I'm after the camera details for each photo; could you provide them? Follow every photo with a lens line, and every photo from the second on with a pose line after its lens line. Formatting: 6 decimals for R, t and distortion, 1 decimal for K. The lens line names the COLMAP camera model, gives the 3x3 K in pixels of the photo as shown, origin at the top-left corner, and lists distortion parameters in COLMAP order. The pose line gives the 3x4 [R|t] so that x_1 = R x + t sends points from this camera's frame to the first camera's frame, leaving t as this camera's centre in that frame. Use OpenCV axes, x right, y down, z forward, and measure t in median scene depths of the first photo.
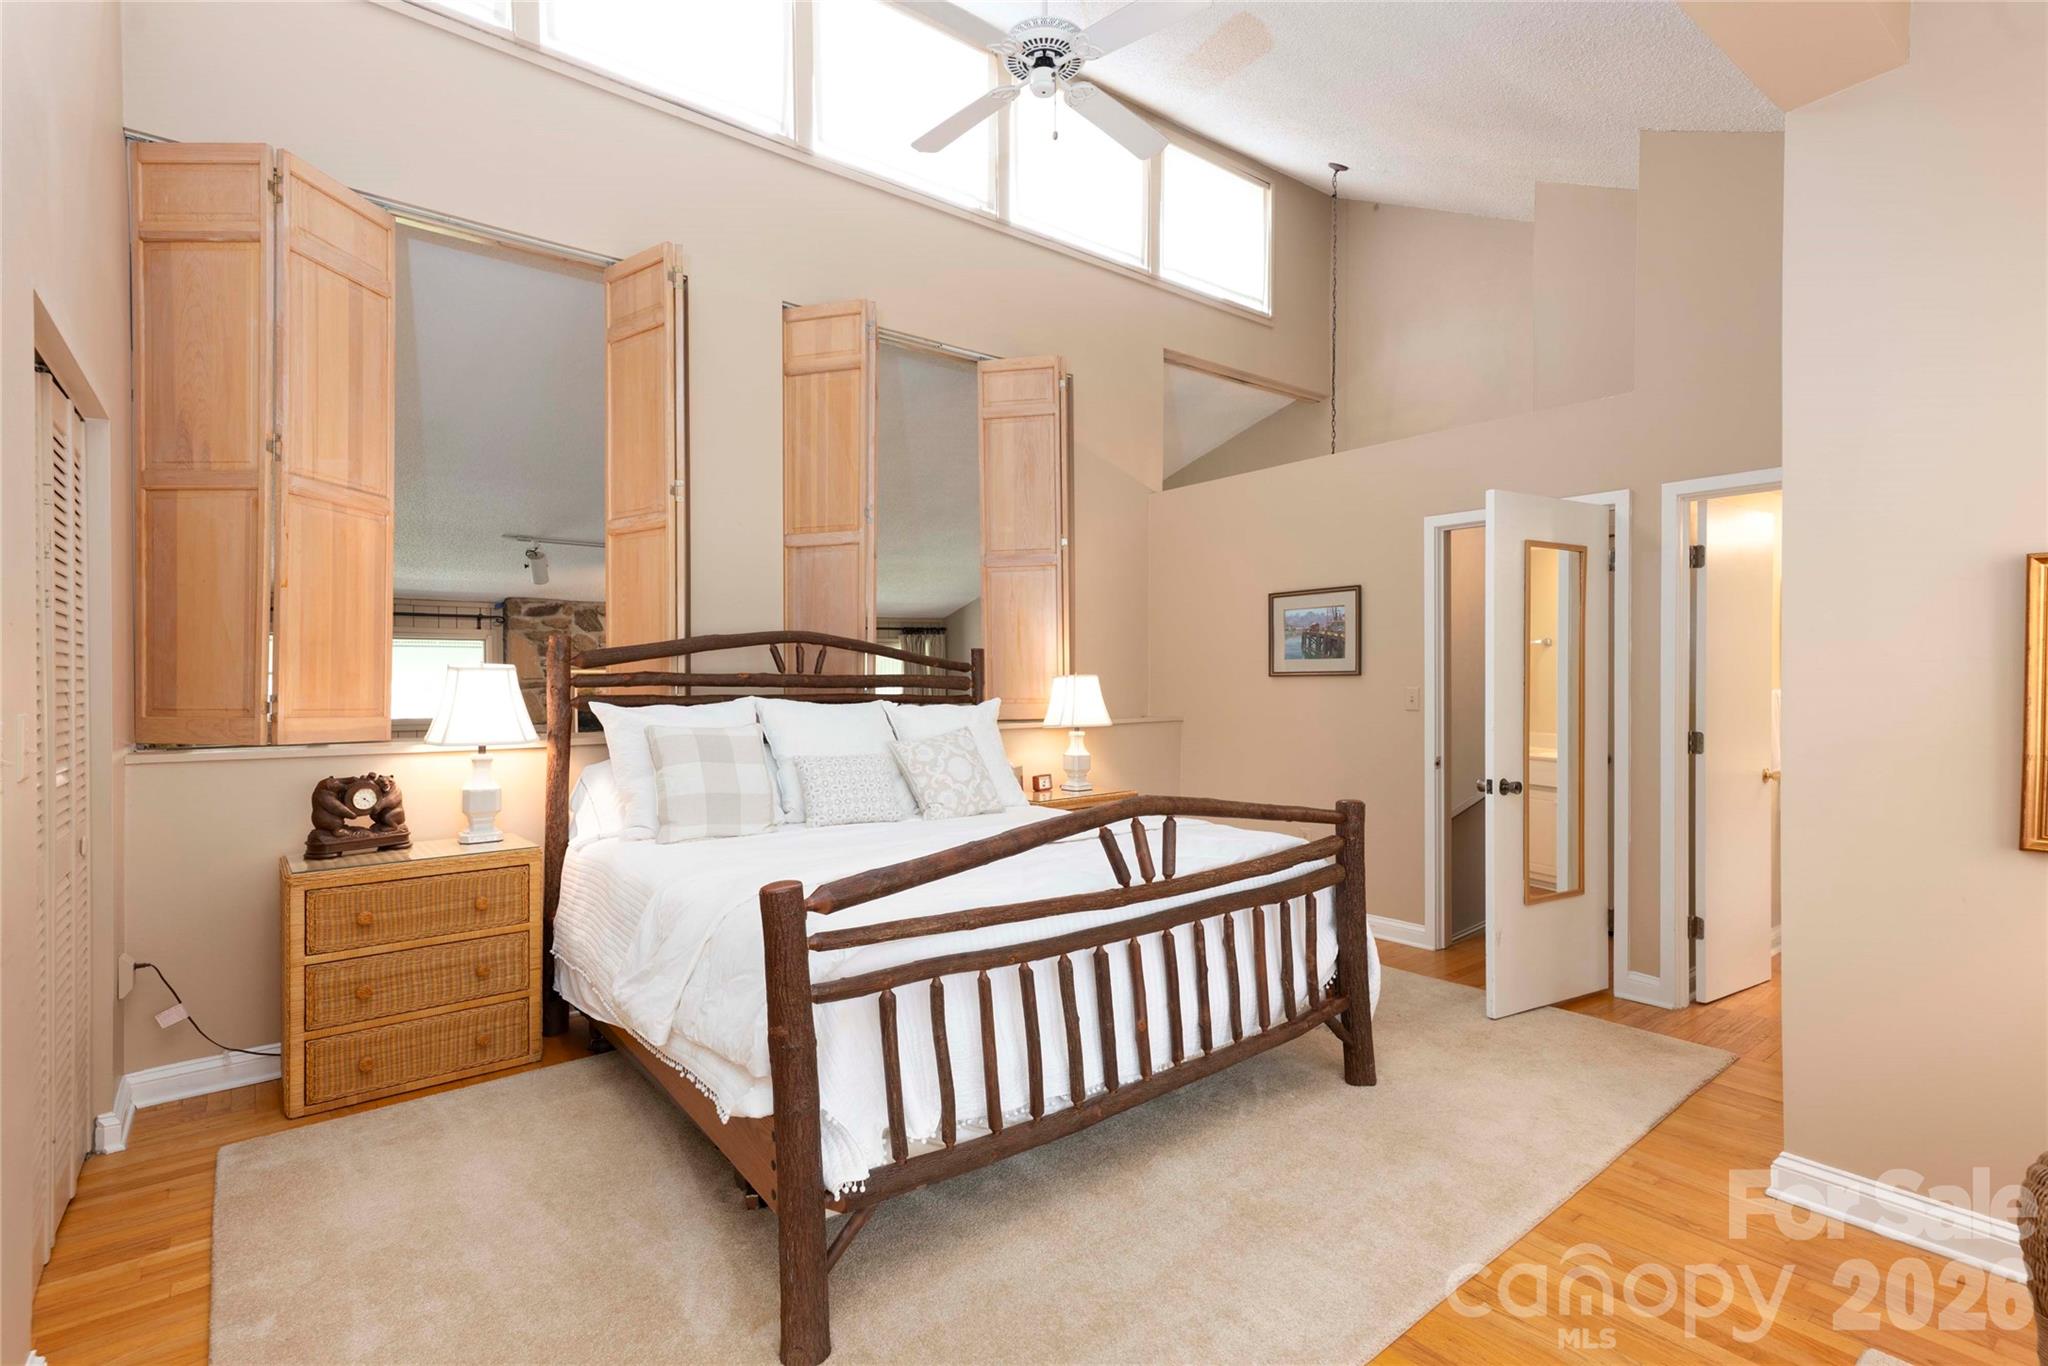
lens RADIAL K [[977.6, 0, 1023.1], [0, 977.6, 679.7], [0, 0, 1]] dist [0.005081, 0.004711]
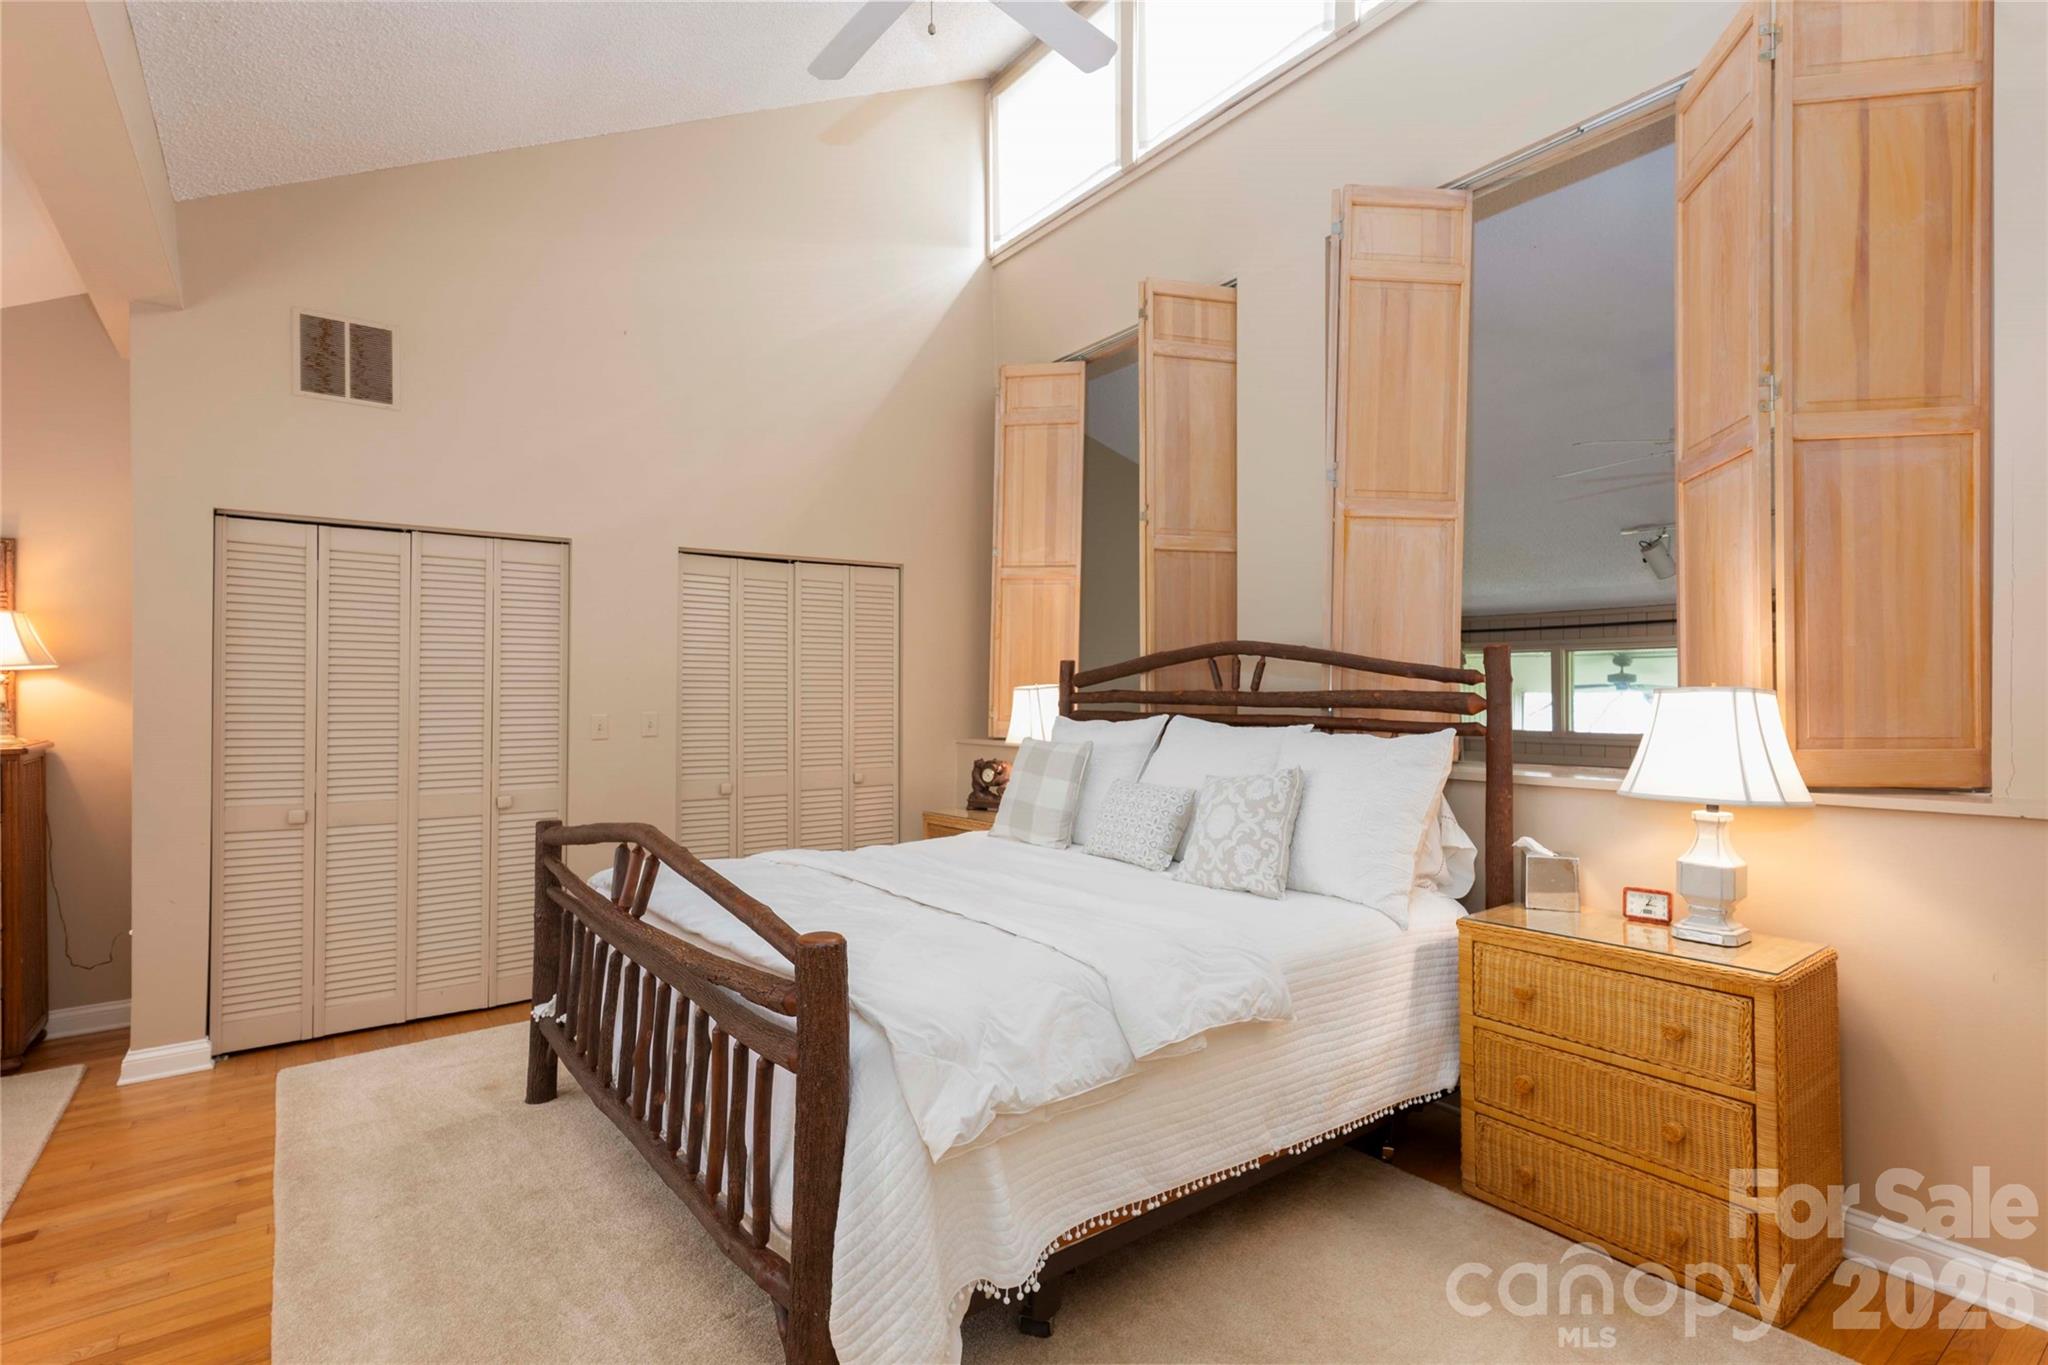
lens RADIAL K [[977.6, 0, 1033.1], [0, 977.6, 689.6], [0, 0, 1]] dist [0.005081, 0.004711]
pose [[-0.040070, -0.006655, -0.999175, 0.646062], [0.000087, 0.999978, -0.006664, -0.001015], [0.999197, -0.000354, -0.040069, 0.866841]]
